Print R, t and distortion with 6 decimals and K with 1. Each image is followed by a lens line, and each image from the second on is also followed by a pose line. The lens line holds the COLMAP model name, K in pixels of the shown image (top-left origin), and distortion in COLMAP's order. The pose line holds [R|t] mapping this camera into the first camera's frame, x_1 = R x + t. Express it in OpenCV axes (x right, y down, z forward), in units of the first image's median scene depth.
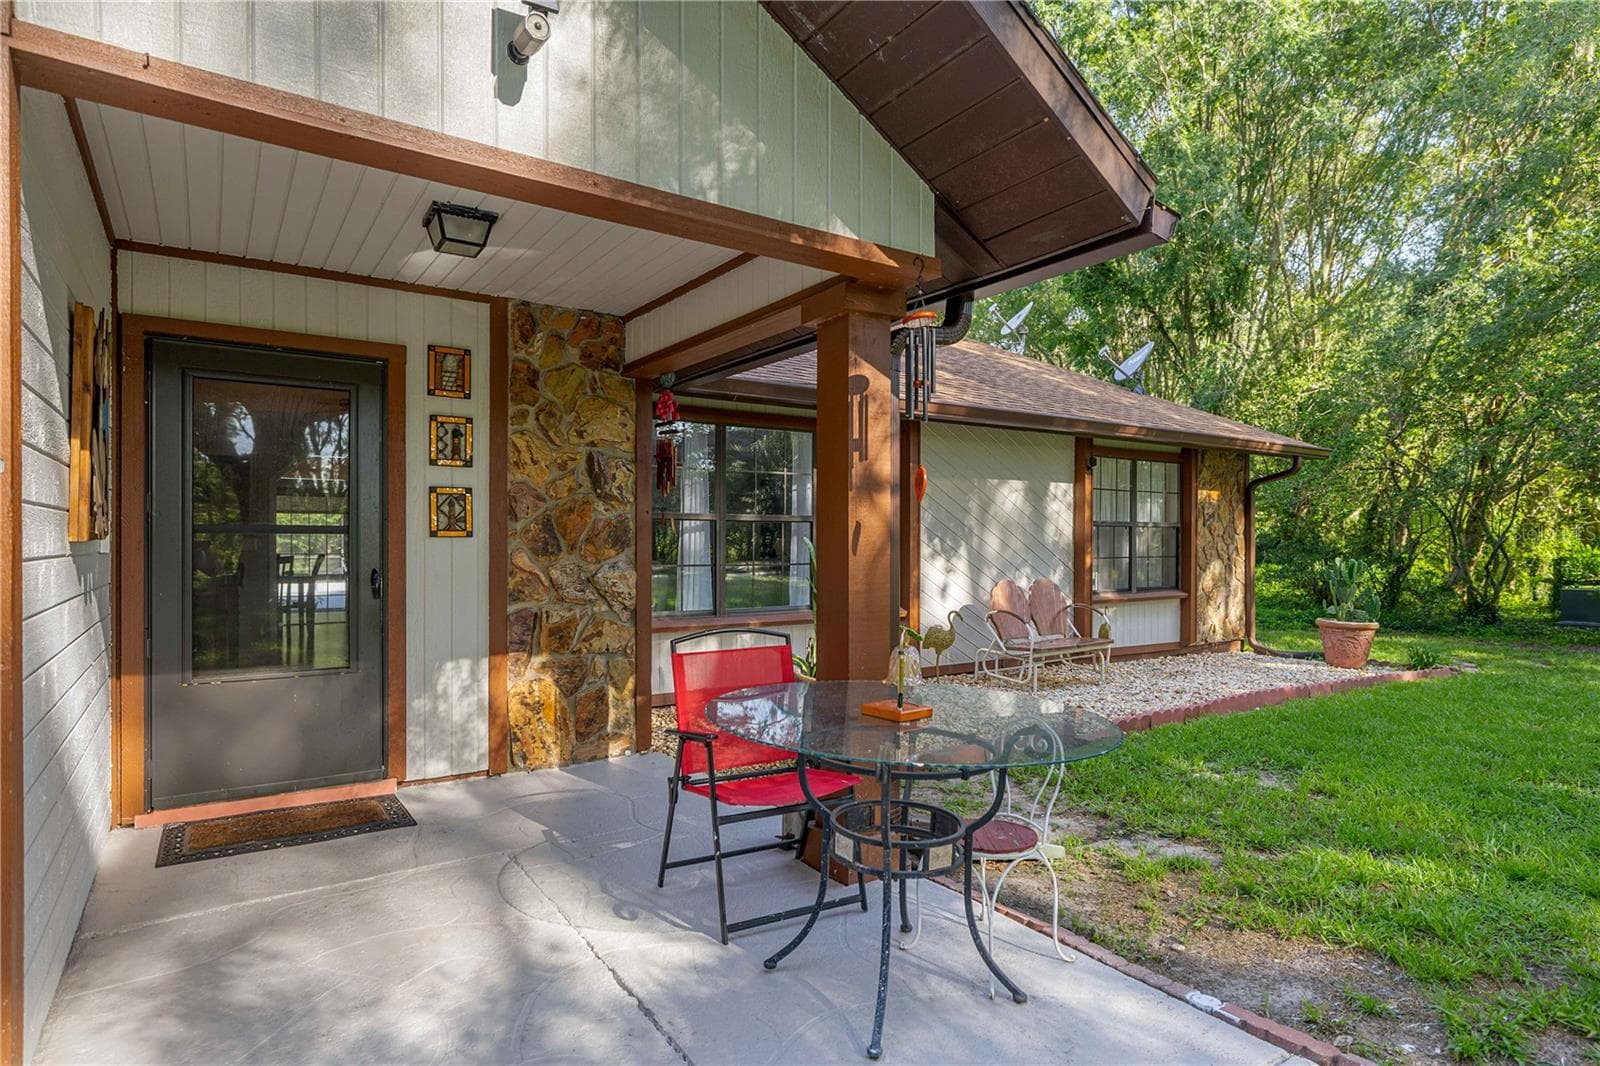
lens RADIAL K [[882.8, 0, 800.0], [0, 882.8, 533.0], [0, 0, 1]] dist [-0.000158, -0.000153]
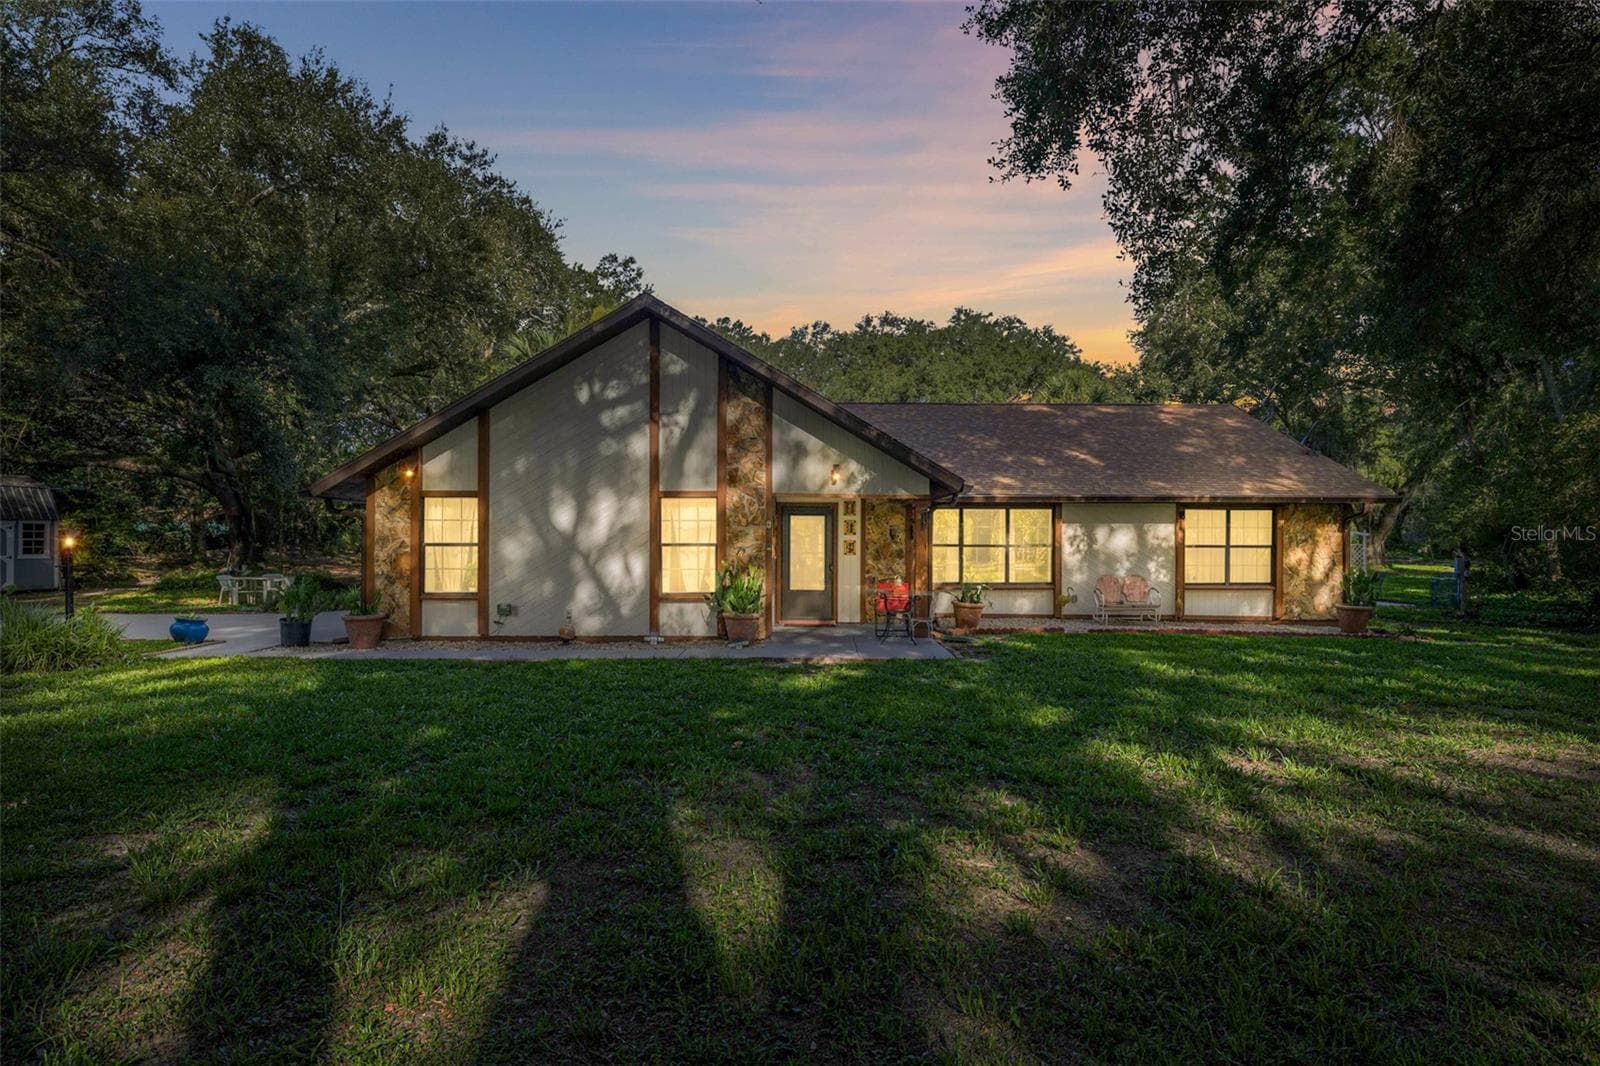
lens RADIAL K [[882.8, 0, 800.0], [0, 882.8, 533.0], [0, 0, 1]] dist [-0.000158, -0.000153]
pose [[0.828805, -0.000266, -0.559538, 1.347312], [0.001729, 0.999996, 0.002086, -0.085684], [0.559535, -0.002697, 0.828802, -1.943706]]
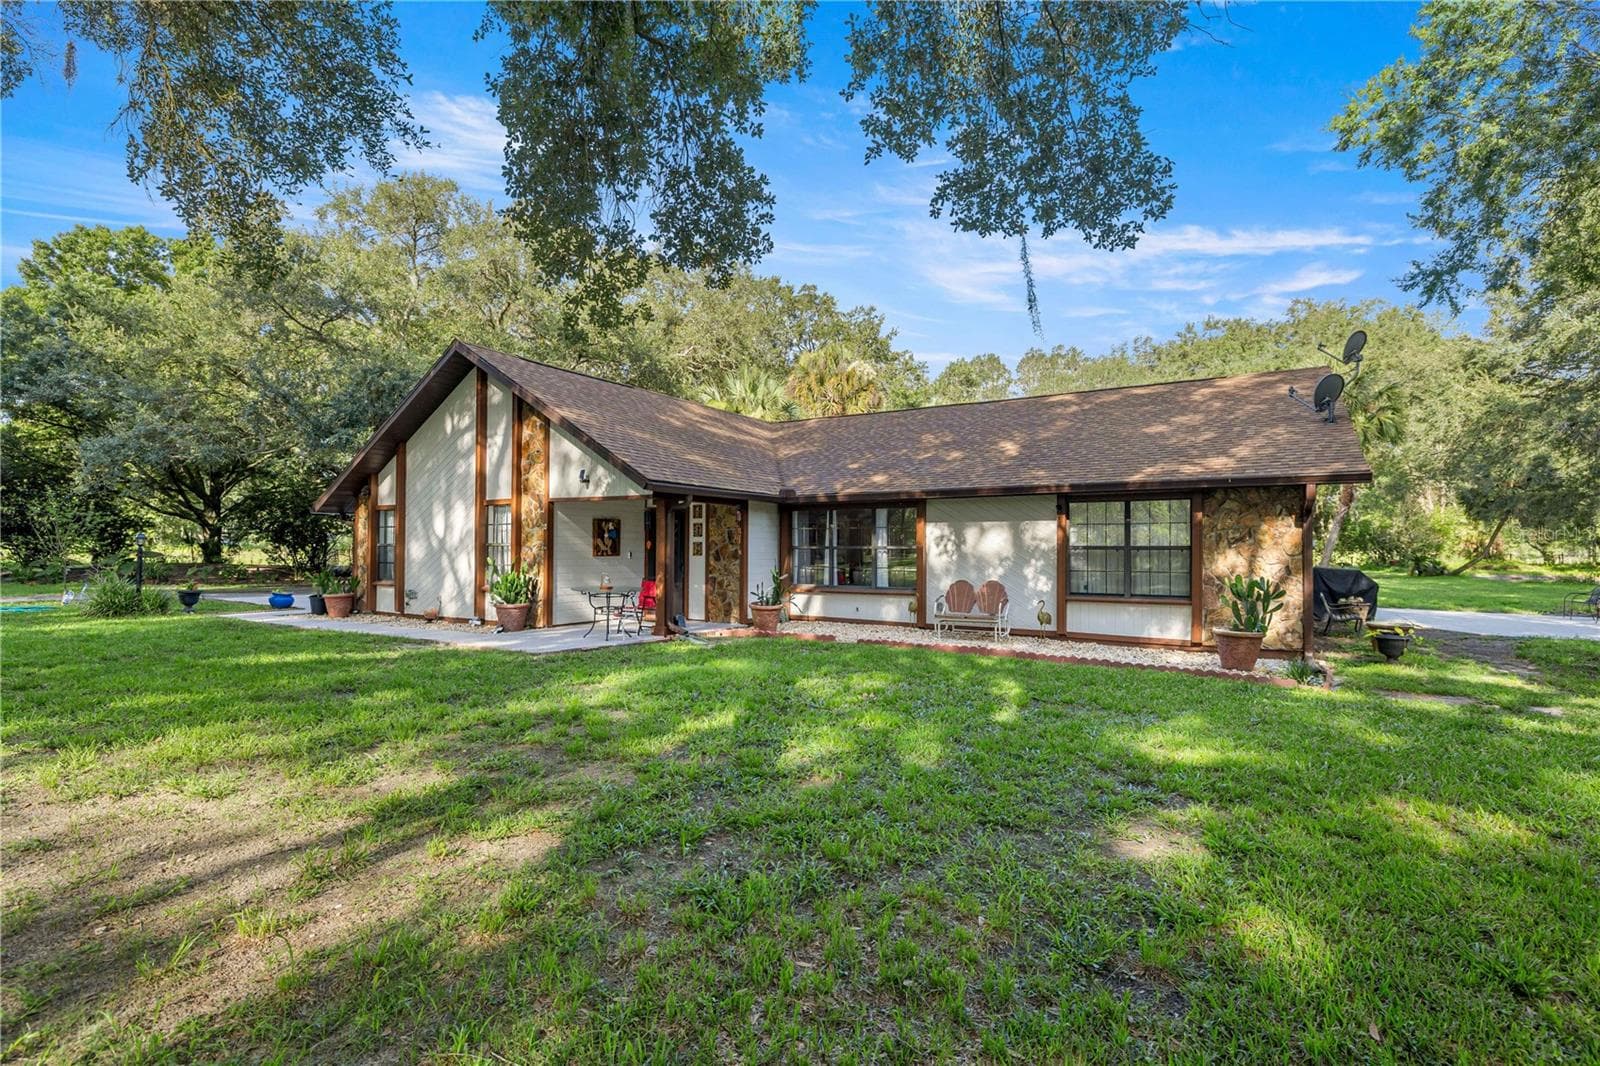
lens RADIAL K [[747.4, 0, 800.0], [0, 747.4, 533.0], [0, 0, 1]] dist [-0.021602, -0.000330]
pose [[0.402809, -0.018813, -0.915091, 2.543255], [0.004491, 0.999817, -0.018578, -0.028427], [0.915273, 0.003373, 0.402820, 0.110729]]
